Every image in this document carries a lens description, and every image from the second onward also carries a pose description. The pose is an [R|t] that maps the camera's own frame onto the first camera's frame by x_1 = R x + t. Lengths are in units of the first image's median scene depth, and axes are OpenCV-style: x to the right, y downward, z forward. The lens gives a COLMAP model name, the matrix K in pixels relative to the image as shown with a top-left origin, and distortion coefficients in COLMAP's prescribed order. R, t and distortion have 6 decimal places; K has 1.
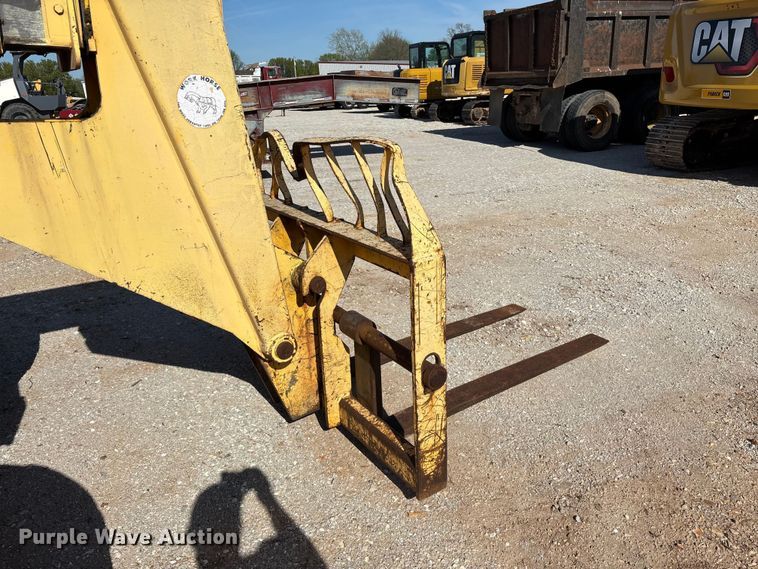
lens RADIAL K [[569.9, 0, 379.2], [0, 569.9, 281.0], [0, 0, 1]] dist [0.059175, -0.061267]
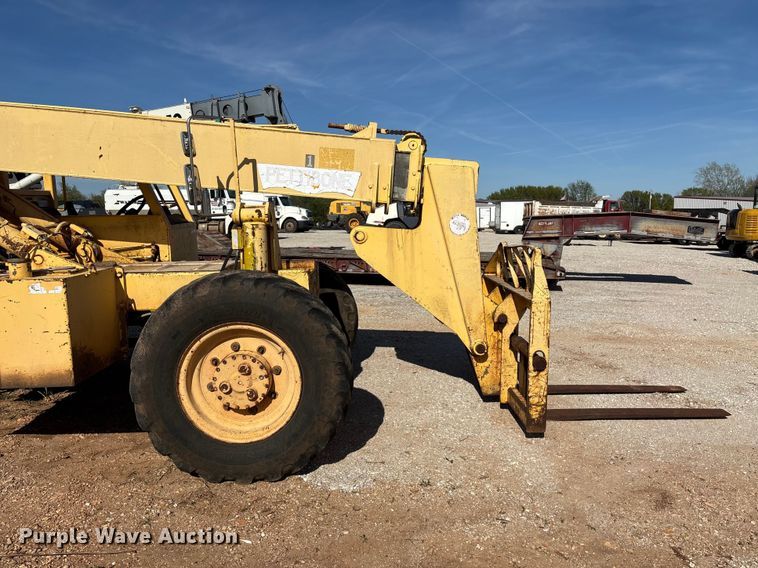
lens RADIAL K [[597.8, 0, 395.4], [0, 597.8, 294.9], [0, 0, 1]] dist [0.050535, -0.028449]
pose [[0.855855, 0.121699, -0.502694, 0.574877], [-0.216455, 0.966995, -0.134419, 0.274641], [0.469744, 0.223854, 0.853950, -0.895438]]
